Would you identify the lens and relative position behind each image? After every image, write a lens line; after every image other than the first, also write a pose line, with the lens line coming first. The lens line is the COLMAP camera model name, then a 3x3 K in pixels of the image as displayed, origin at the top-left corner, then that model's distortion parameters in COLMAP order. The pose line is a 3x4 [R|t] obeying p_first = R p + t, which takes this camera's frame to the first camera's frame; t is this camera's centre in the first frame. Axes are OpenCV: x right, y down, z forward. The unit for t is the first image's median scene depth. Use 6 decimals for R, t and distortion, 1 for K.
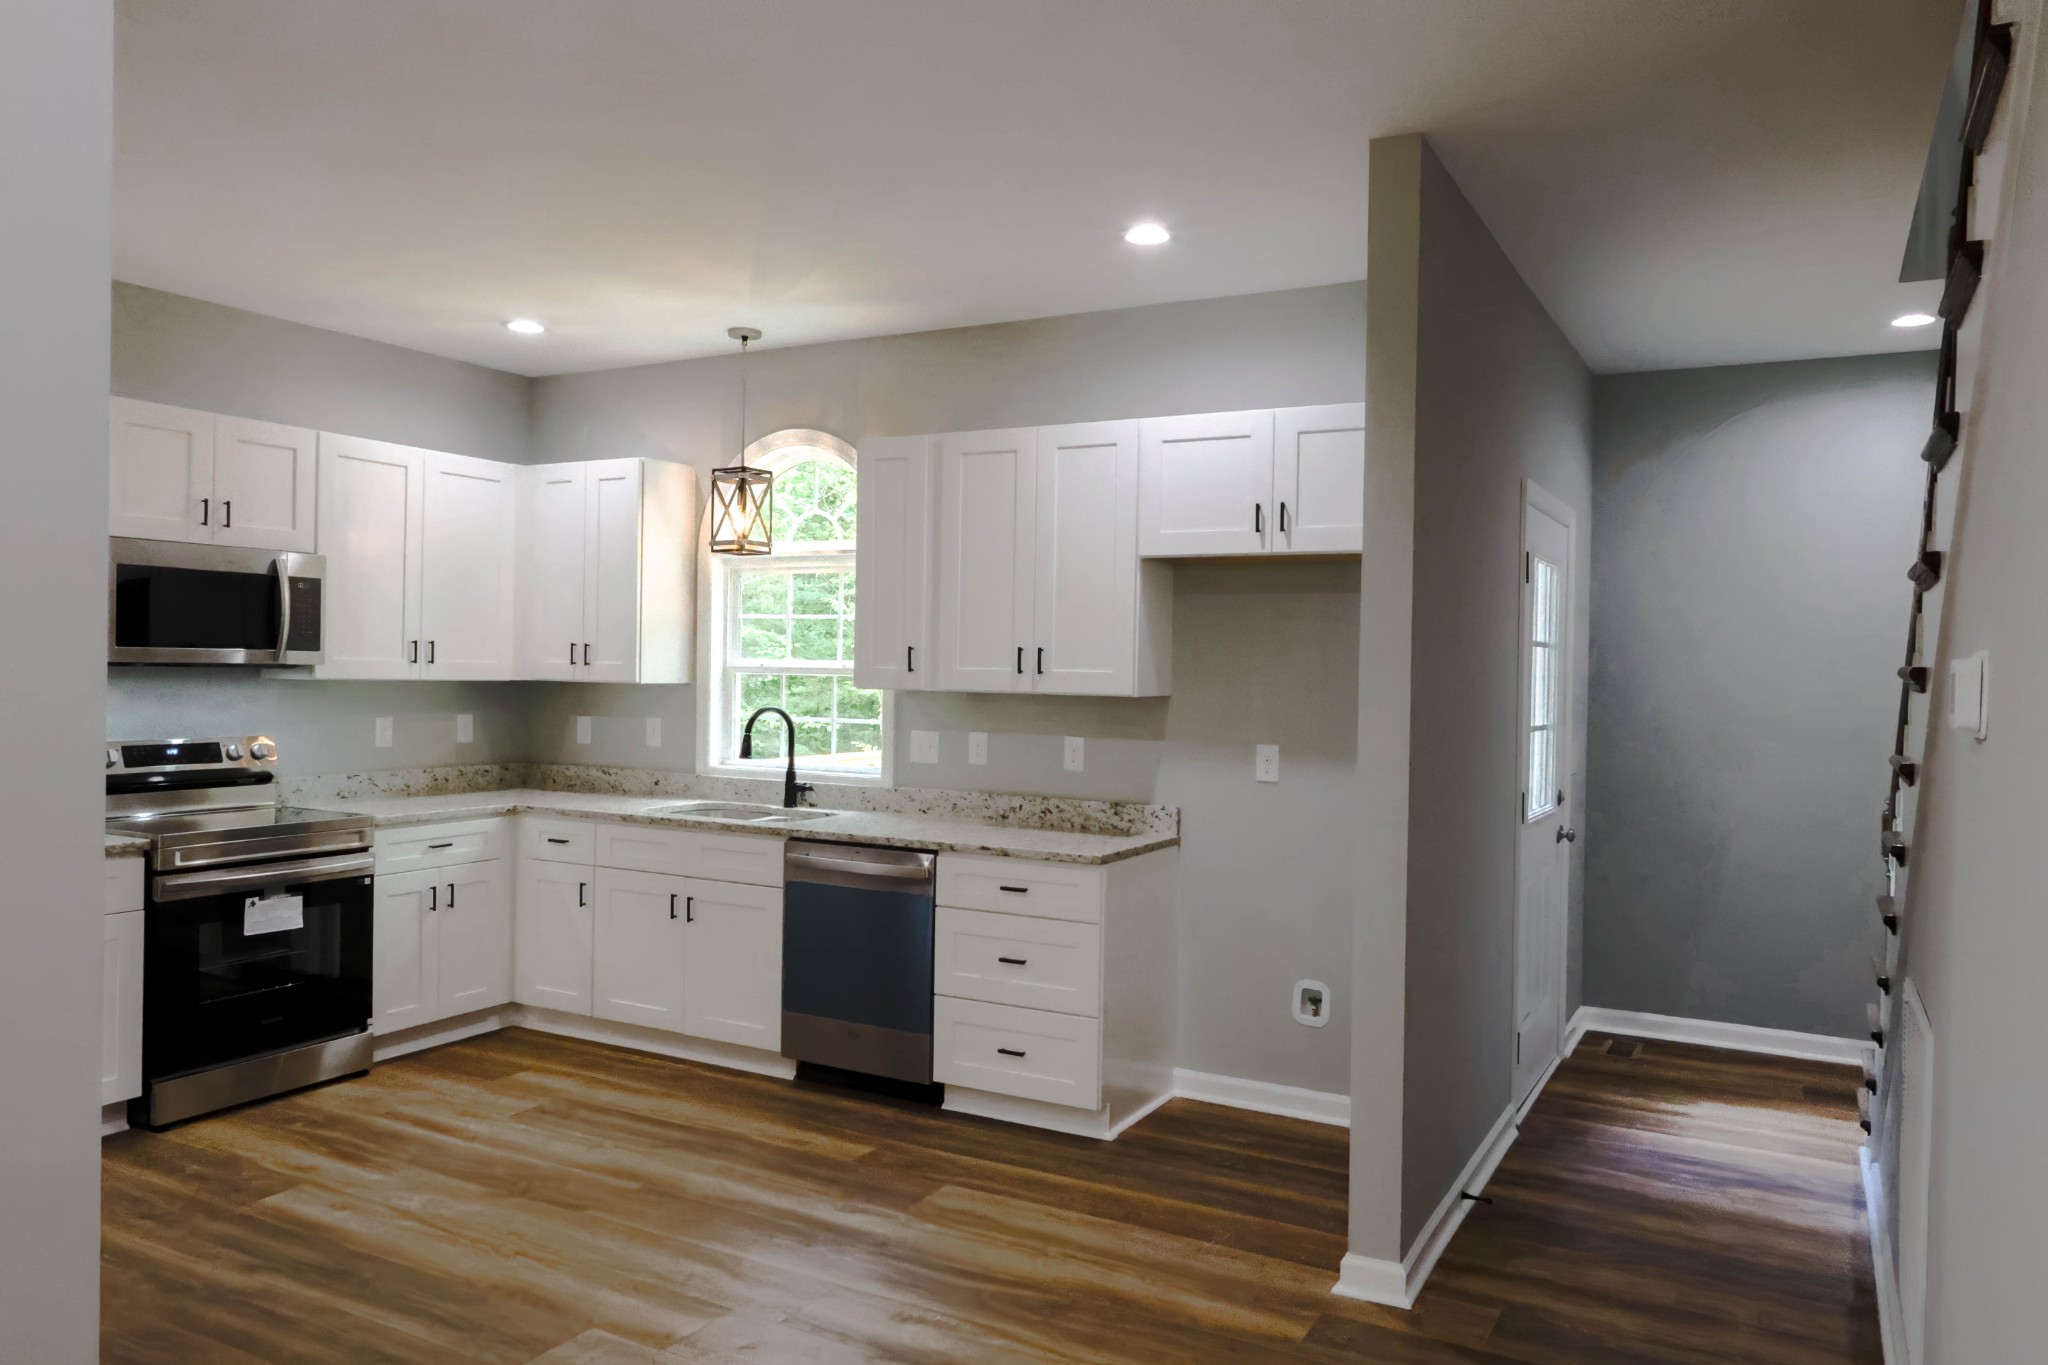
lens RADIAL K [[1414.5, 0, 1024.0], [0, 1414.5, 682.5], [0, 0, 1]] dist [-0.000084, 0.000663]
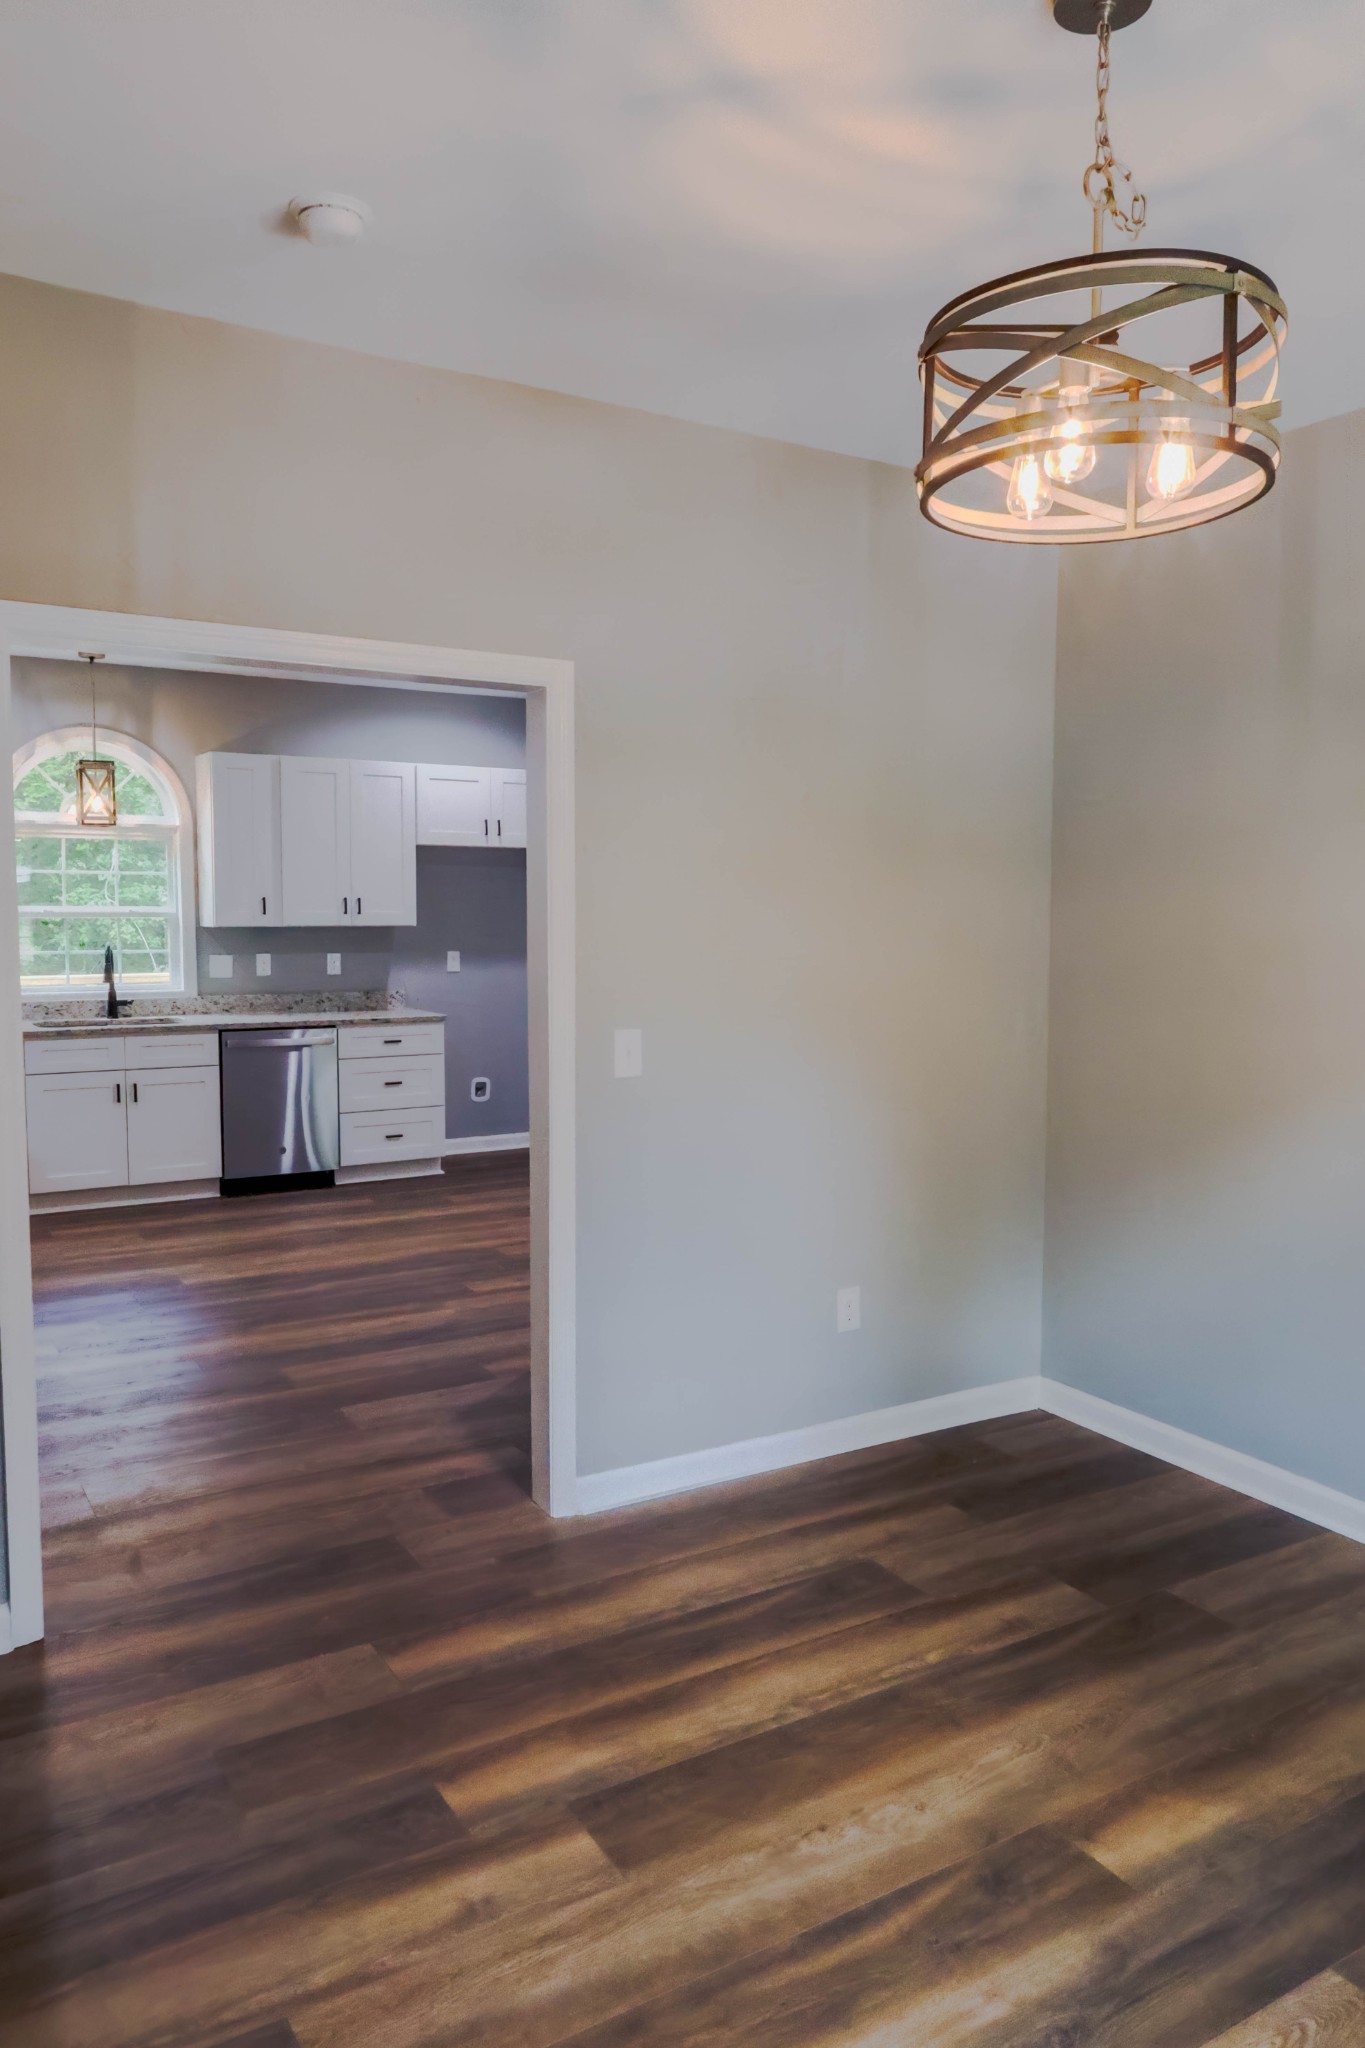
lens RADIAL K [[1414.5, 0, 682.5], [0, 1414.5, 1024.0], [0, 0, 1]] dist [-0.000084, 0.000663]
pose [[0.496956, -0.089019, 0.863198, -1.184471], [0.010975, 0.995290, 0.096323, -0.031786], [-0.867706, -0.038395, 0.495592, -0.132430]]
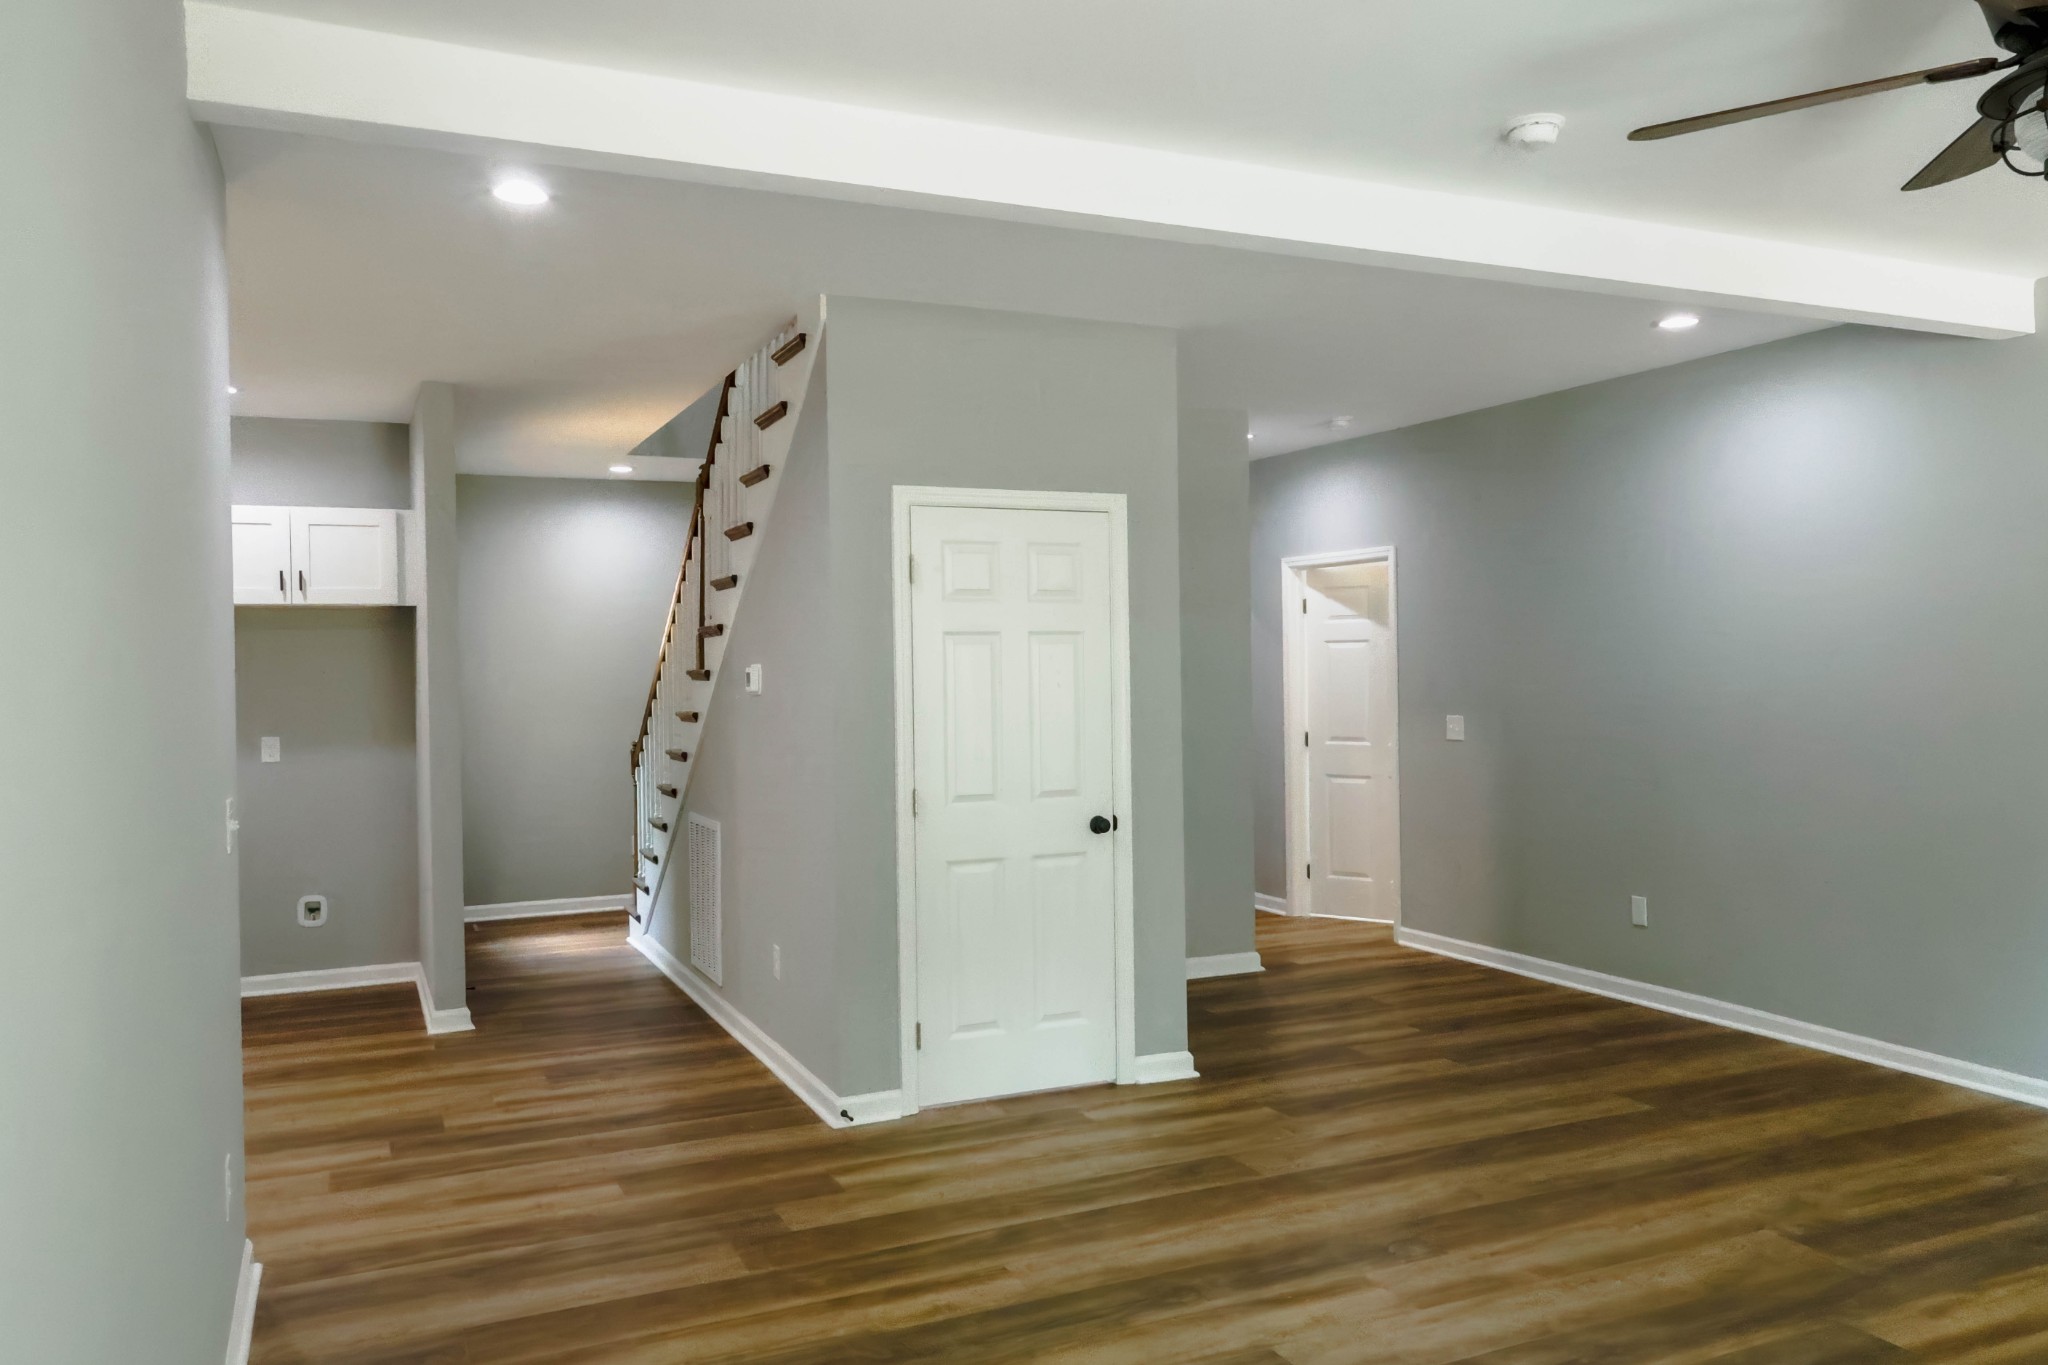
lens RADIAL K [[1499.3, 0, 1024.0], [0, 1499.3, 682.5], [0, 0, 1]] dist [0.001153, -0.000061]
pose [[0.594755, -0.034250, 0.803177, -0.564028], [0.036851, 0.999203, 0.015320, -0.005472], [-0.803062, 0.020486, 0.595543, -0.488951]]
